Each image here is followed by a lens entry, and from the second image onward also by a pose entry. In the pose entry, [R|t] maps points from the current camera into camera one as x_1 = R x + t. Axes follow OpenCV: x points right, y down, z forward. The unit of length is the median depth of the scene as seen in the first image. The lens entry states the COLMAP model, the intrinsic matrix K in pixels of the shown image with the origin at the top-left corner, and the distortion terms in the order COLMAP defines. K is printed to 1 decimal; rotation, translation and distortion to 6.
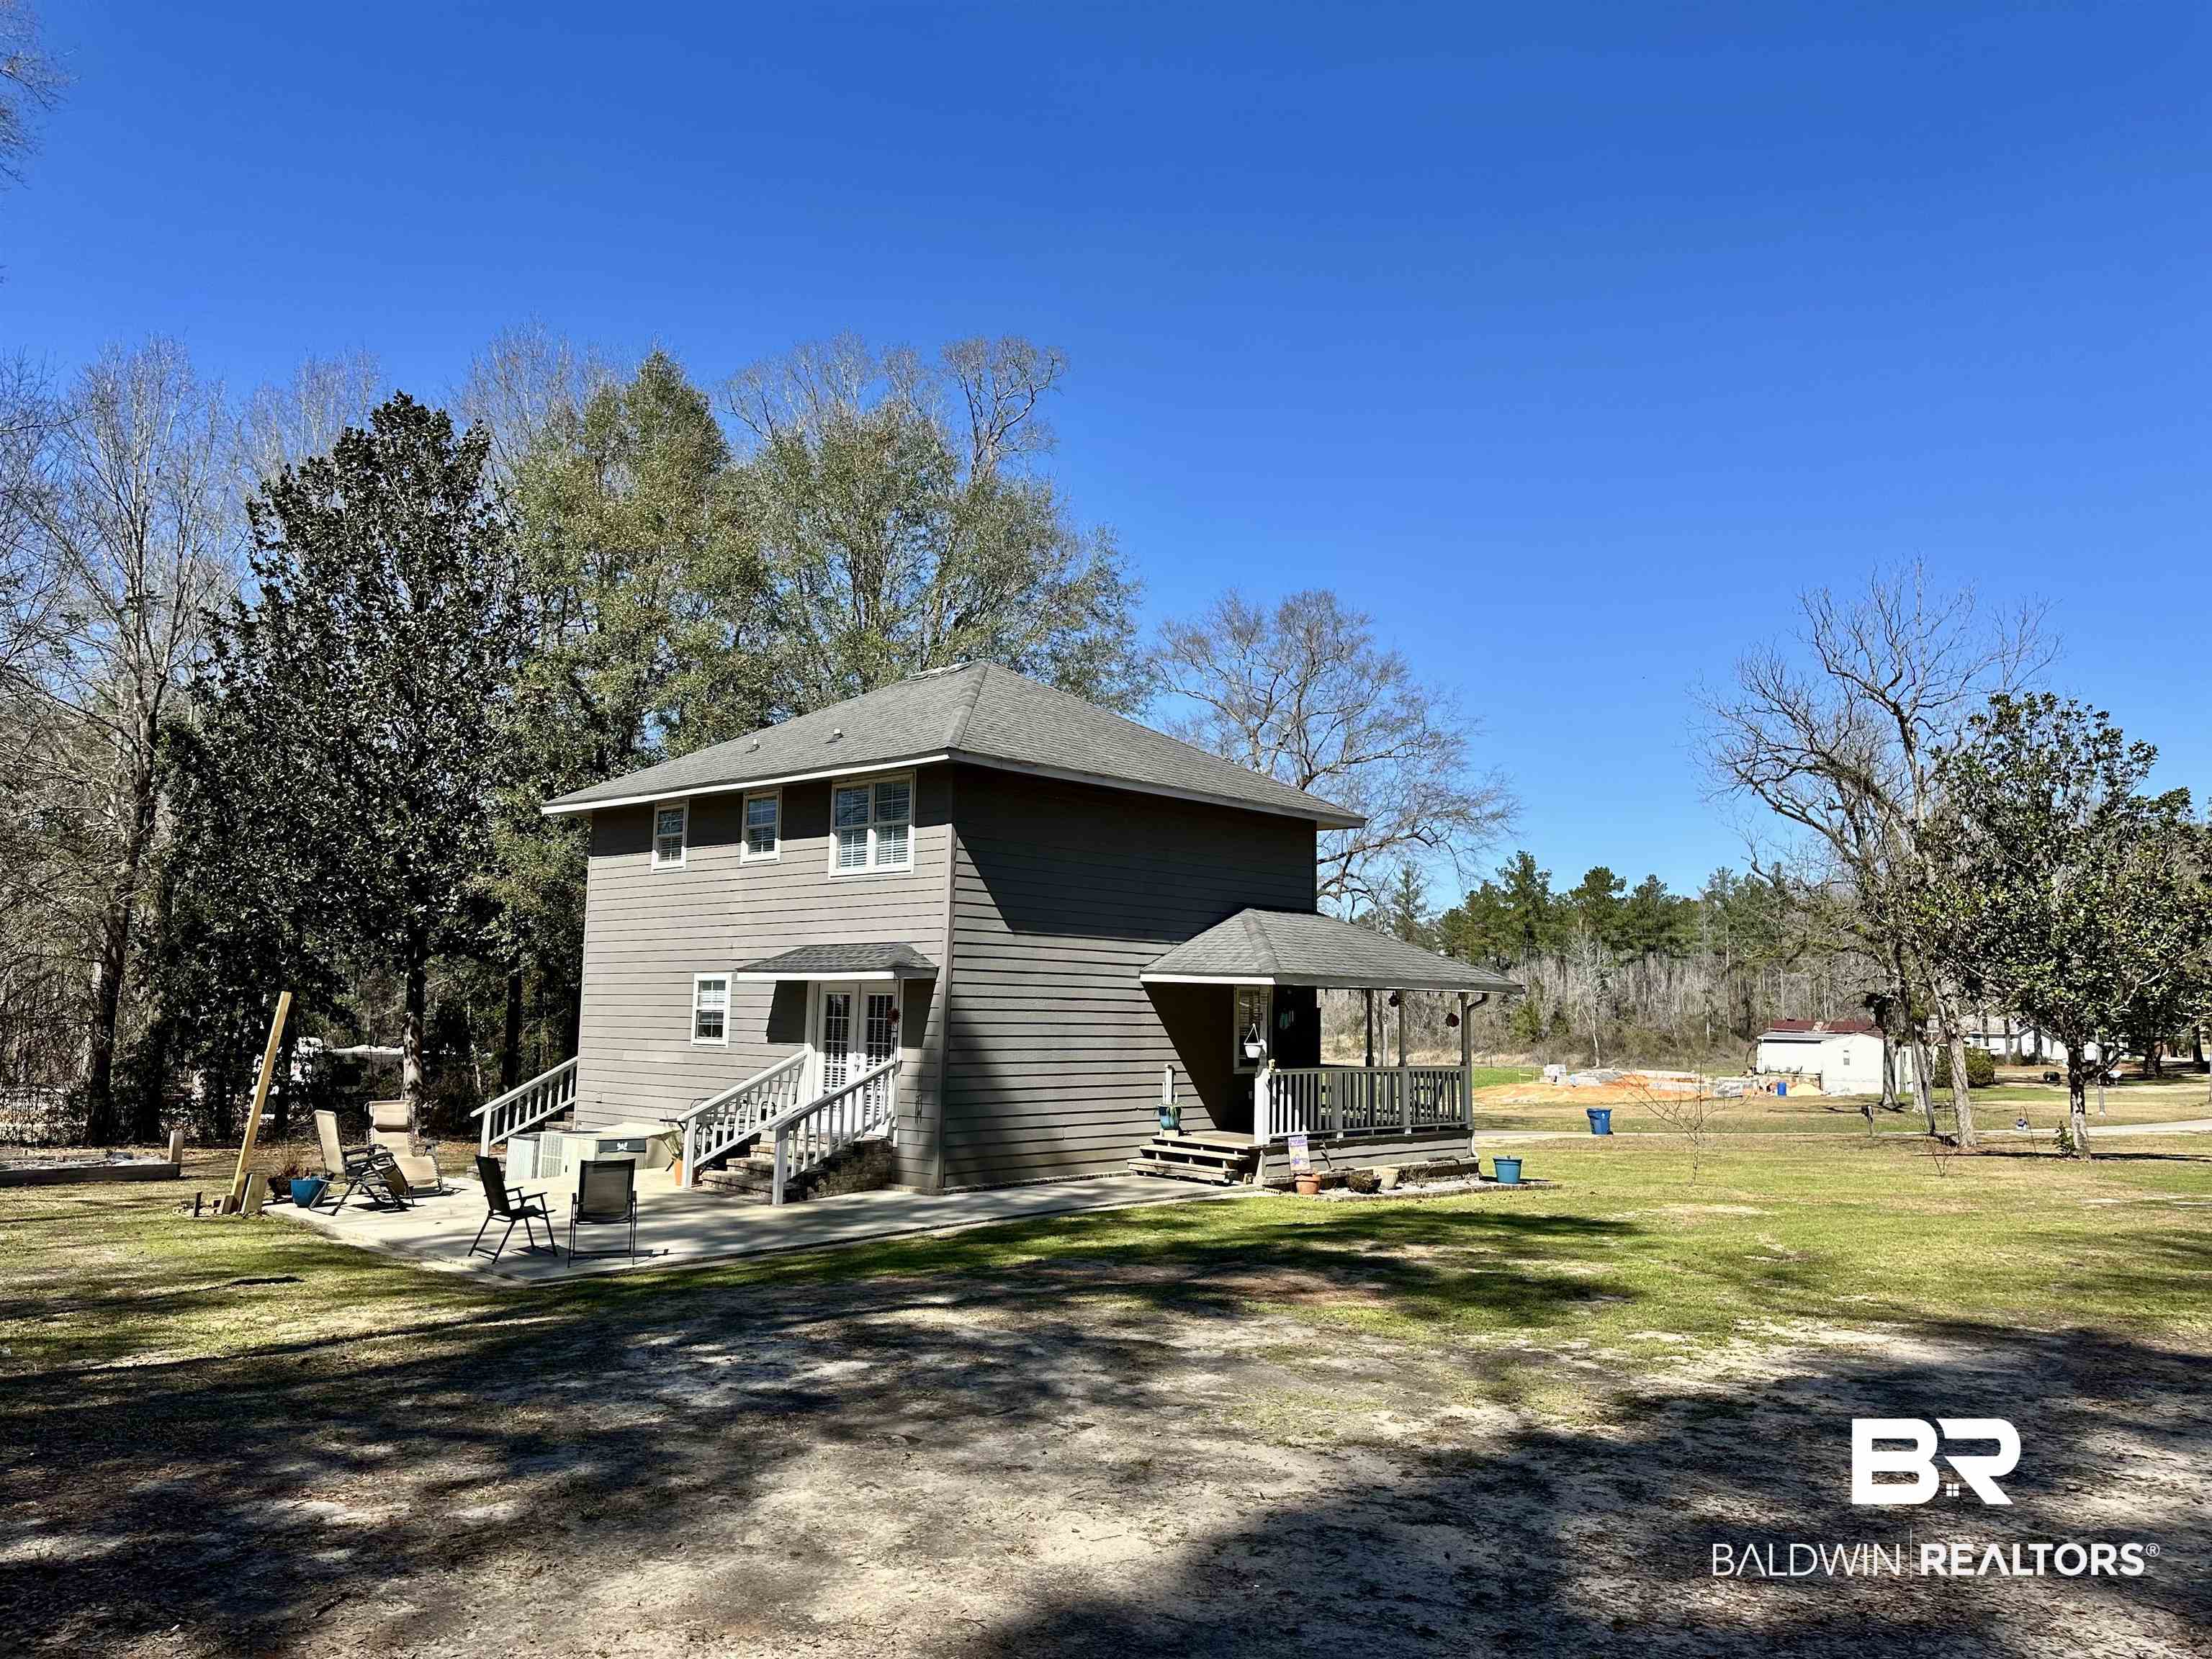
lens RADIAL K [[1557.4, 0, 1091.3], [0, 1557.4, 821.2], [0, 0, 1]] dist [0.048974, -0.055391]
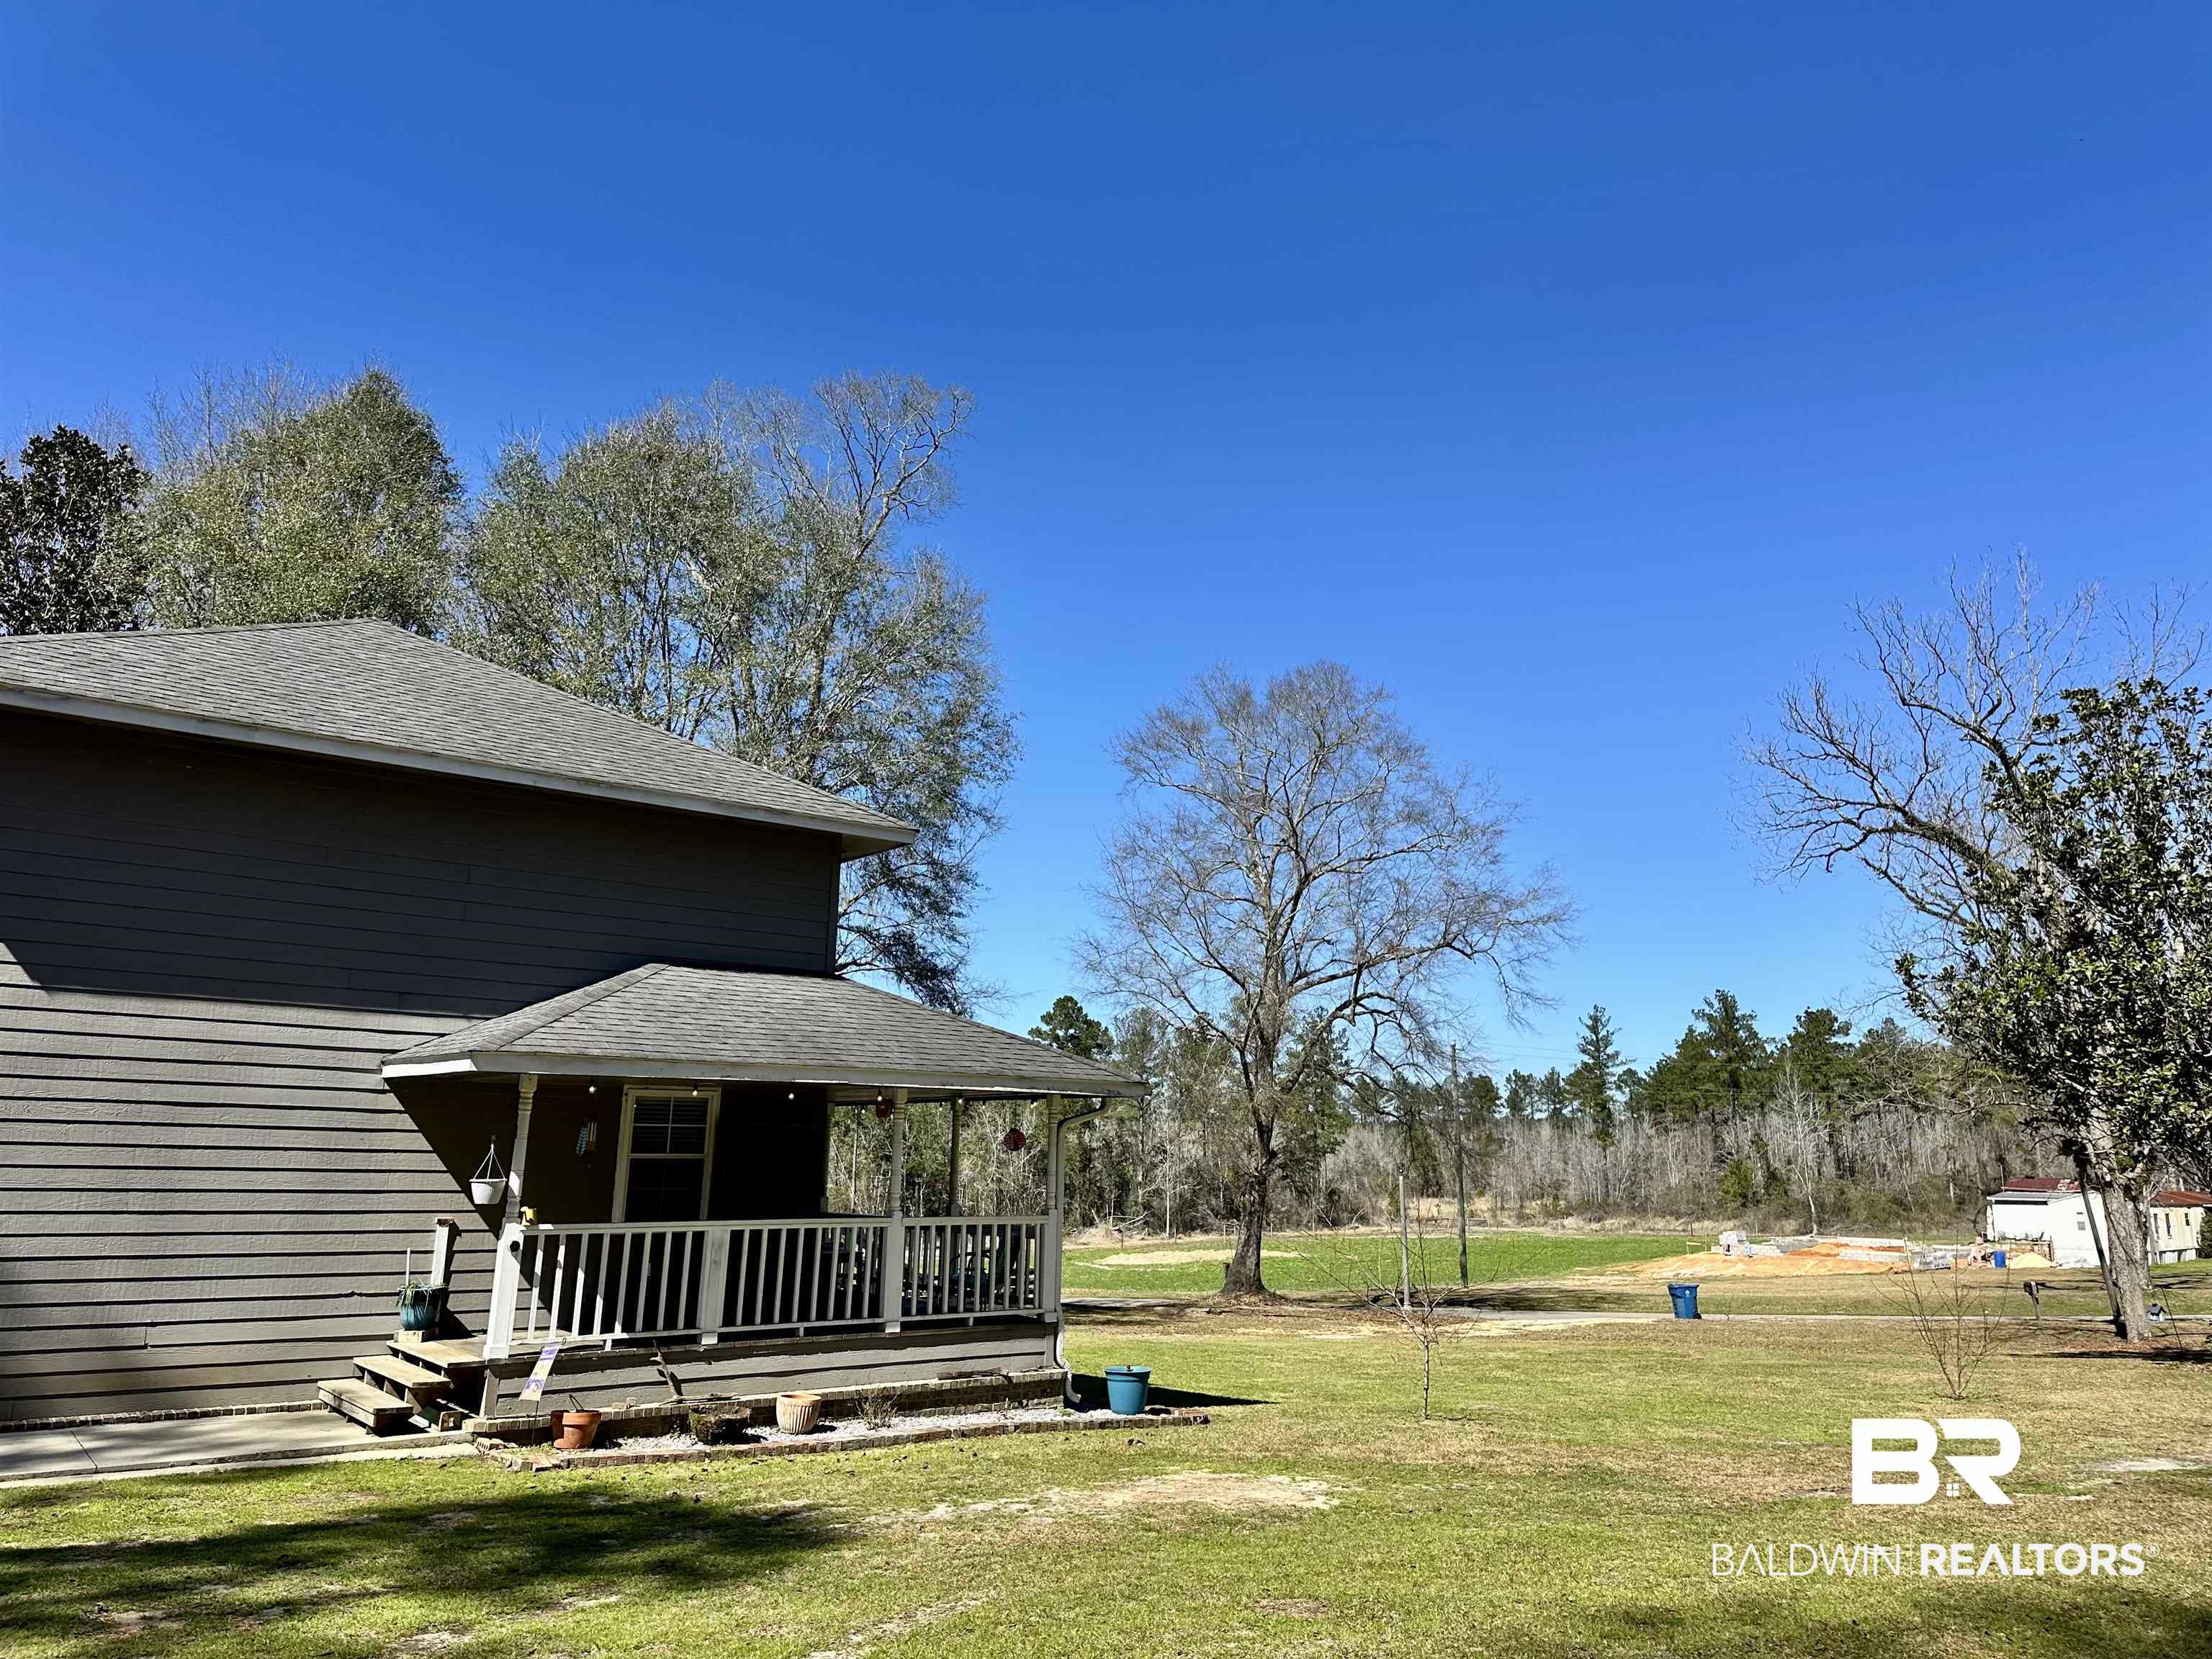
lens RADIAL K [[1557.4, 0, 1127.6], [0, 1557.4, 827.8], [0, 0, 1]] dist [0.048974, -0.055391]
pose [[0.991901, -0.034919, -0.122115, 0.142586], [0.022565, 0.994617, -0.101130, 0.026794], [0.124989, 0.097555, 0.987350, 0.152690]]
